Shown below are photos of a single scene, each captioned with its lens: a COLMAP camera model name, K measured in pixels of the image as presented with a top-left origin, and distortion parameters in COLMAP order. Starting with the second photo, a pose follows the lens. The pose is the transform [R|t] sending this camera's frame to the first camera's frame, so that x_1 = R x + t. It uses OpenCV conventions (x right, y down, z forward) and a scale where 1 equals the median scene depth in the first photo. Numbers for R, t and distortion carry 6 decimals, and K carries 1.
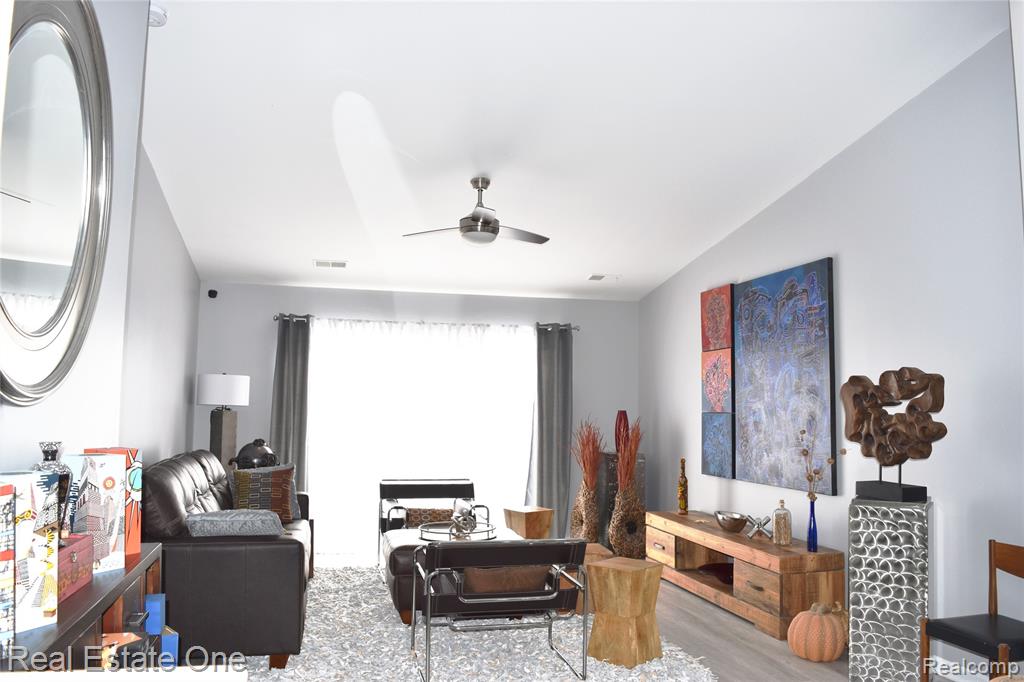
lens RADIAL K [[809.0, 0, 512.0], [0, 809.0, 341.0], [0, 0, 1]] dist [-0.058674, 0.001356]
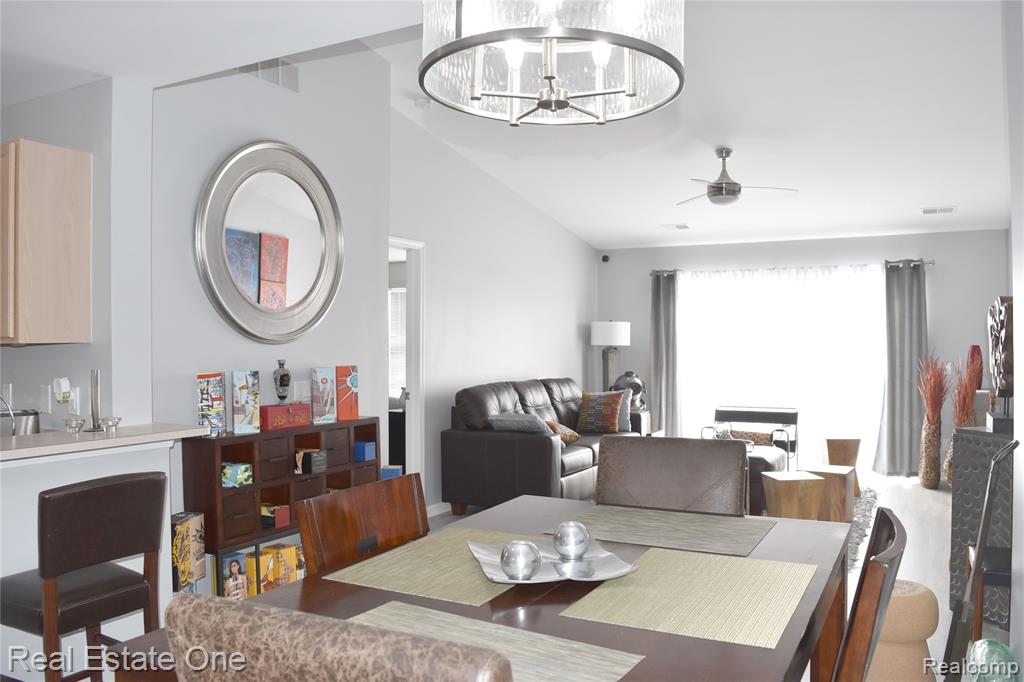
lens RADIAL K [[810.6, 0, 512.0], [0, 810.6, 341.0], [0, 0, 1]] dist [-0.096109, -0.005609]
pose [[0.743977, -0.015596, -0.668024, 0.525926], [0.062890, 0.996924, 0.046765, 0.003419], [0.665240, -0.076804, 0.742669, -0.093613]]
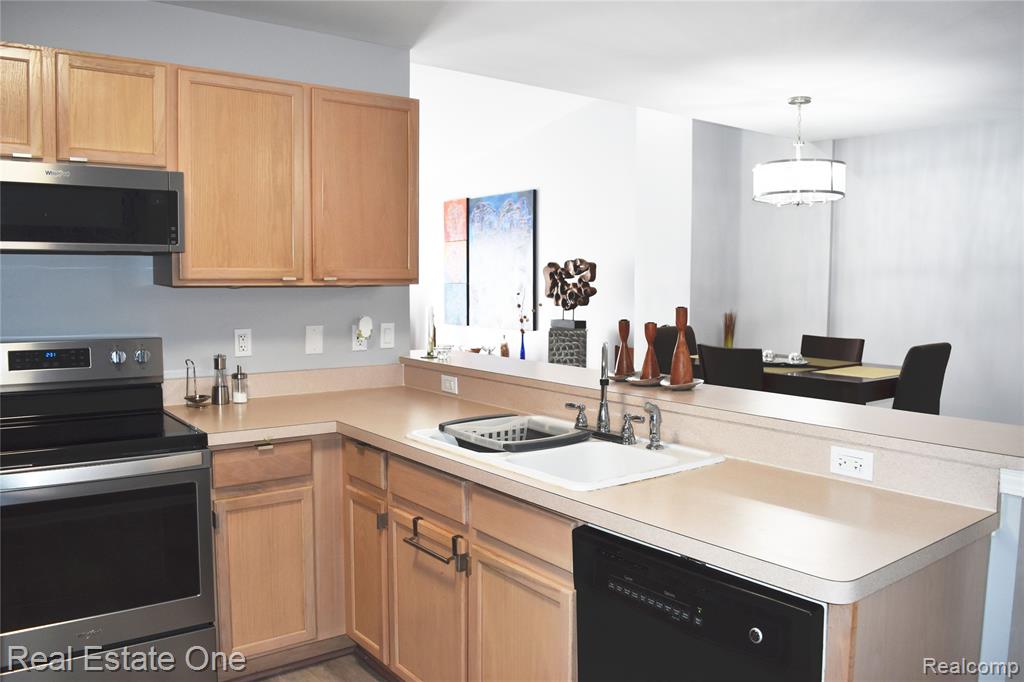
lens RADIAL K [[810.6, 0, 512.0], [0, 810.6, 341.0], [0, 0, 1]] dist [-0.096109, -0.005609]
pose [[0.915588, -0.038459, 0.400275, -0.333071], [-0.025223, 0.987963, 0.152620, -0.048903], [-0.401326, -0.149834, 0.903597, -0.550551]]
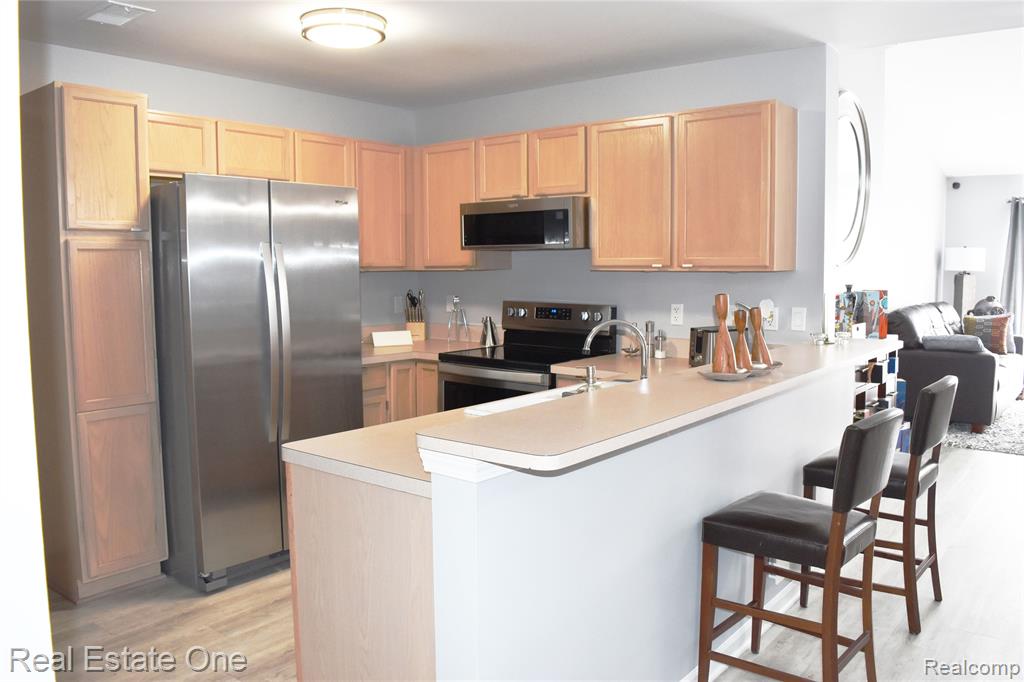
lens RADIAL K [[809.0, 0, 512.0], [0, 809.0, 341.0], [0, 0, 1]] dist [-0.058674, 0.001356]
pose [[0.616897, 0.060571, -0.784709, 0.293876], [0.070022, 0.988856, 0.131377, -0.040207], [0.783923, -0.135993, 0.605782, -0.540161]]
